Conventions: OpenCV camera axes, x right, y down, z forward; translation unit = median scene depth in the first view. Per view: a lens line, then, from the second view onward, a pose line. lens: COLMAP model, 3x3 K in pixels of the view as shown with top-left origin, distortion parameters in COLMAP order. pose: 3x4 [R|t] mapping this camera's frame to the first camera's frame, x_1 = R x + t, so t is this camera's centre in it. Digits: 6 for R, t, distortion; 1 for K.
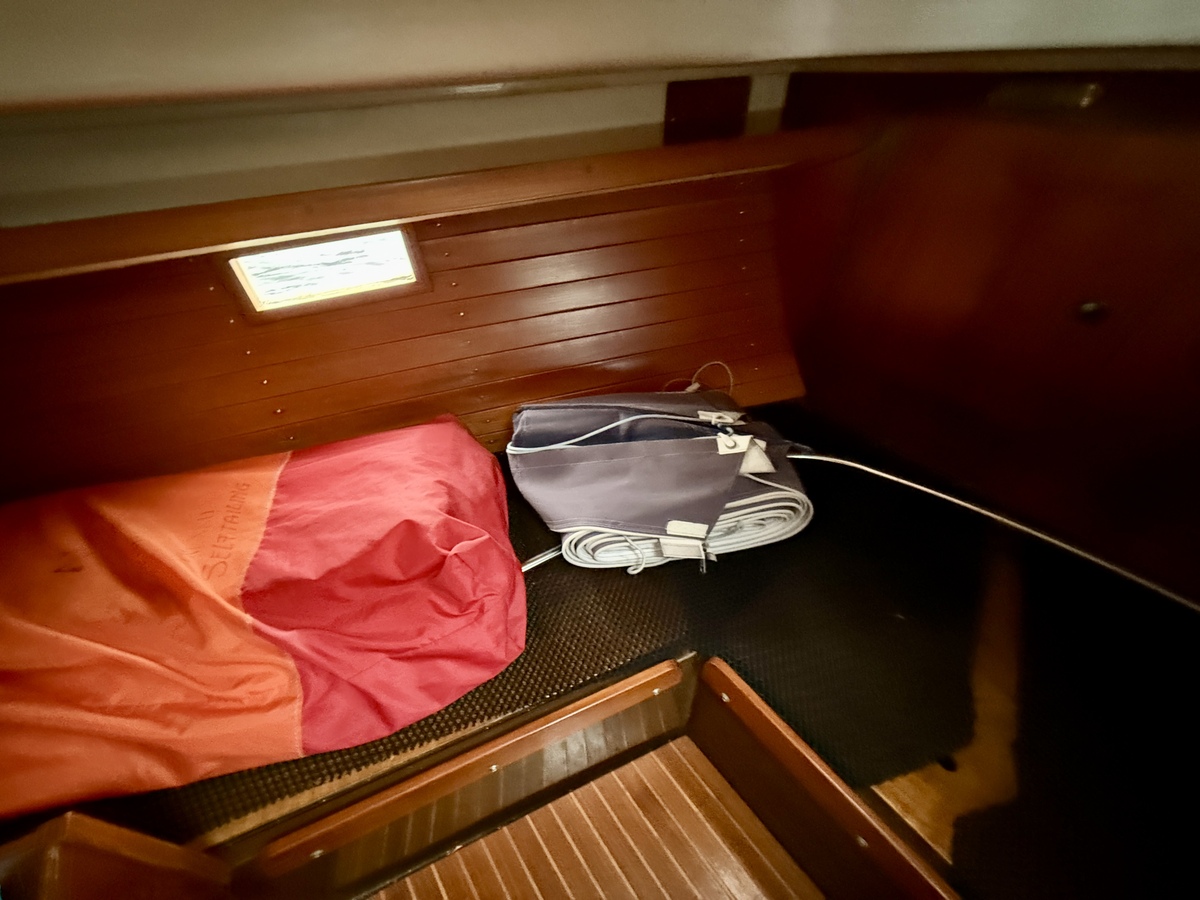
lens RADIAL K [[478.7, 0, 600.0], [0, 478.7, 450.0], [0, 0, 1]] dist [0.000024, -0.000256]
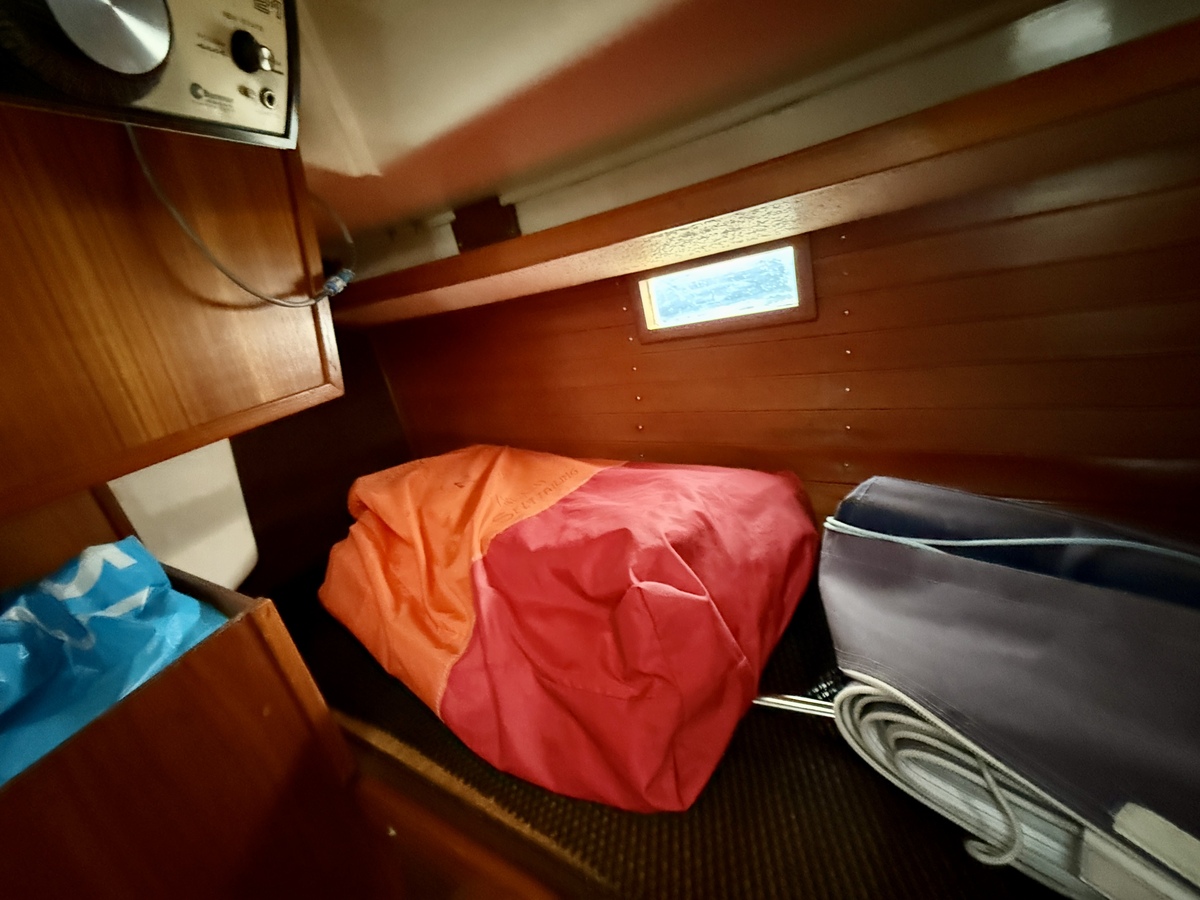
lens RADIAL K [[482.7, 0, 600.0], [0, 482.7, 450.0], [0, 0, 1]] dist [0.001887, 0.000269]
pose [[0.577041, 0.187073, -0.795001, 0.145706], [-0.388939, 0.918891, -0.066080, 0.077200], [0.718157, 0.347338, 0.602998, 0.351649]]
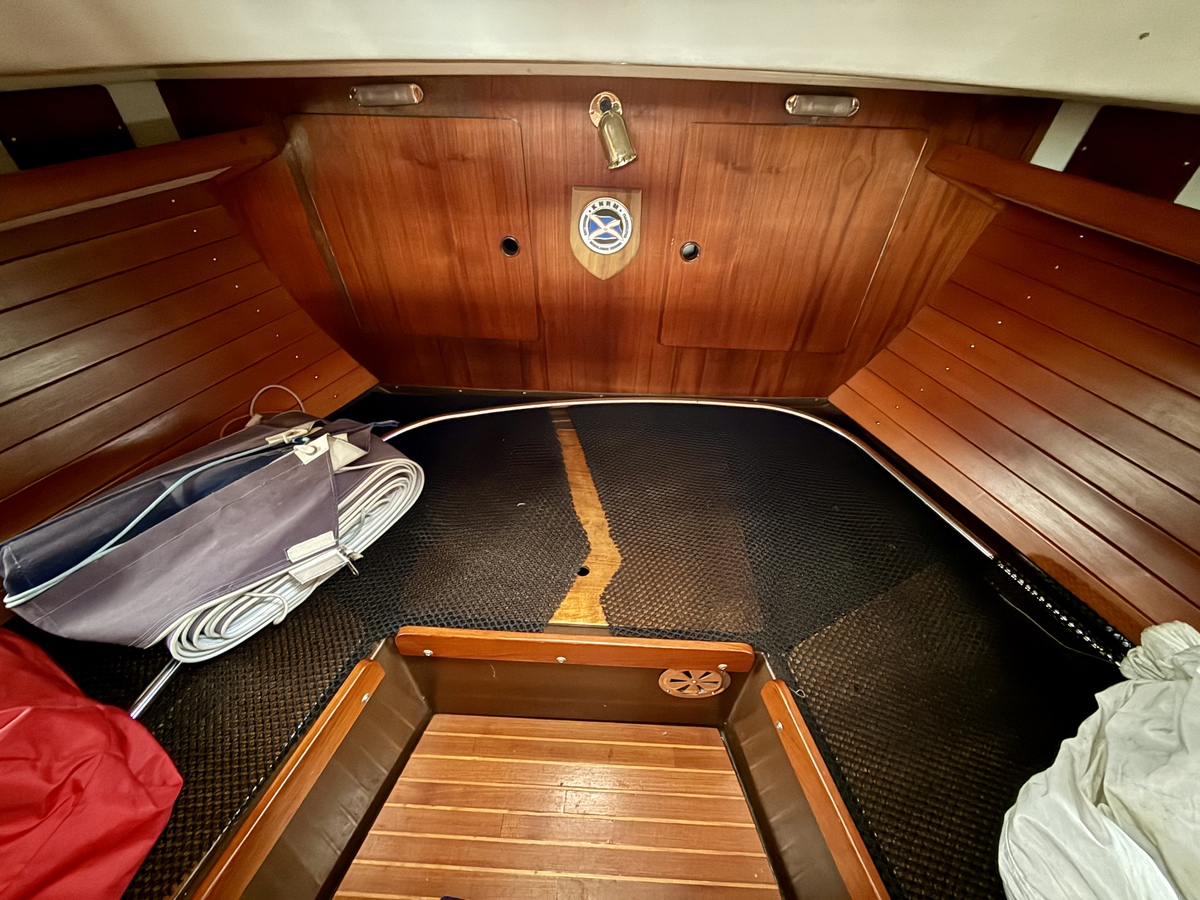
lens RADIAL K [[478.7, 0, 600.0], [0, 478.7, 450.0], [0, 0, 1]] dist [0.000024, -0.000256]
pose [[0.653713, -0.470514, 0.592685, 0.075989], [0.474178, 0.865068, 0.163747, 0.108207], [-0.589758, 0.173995, 0.788614, -0.139221]]
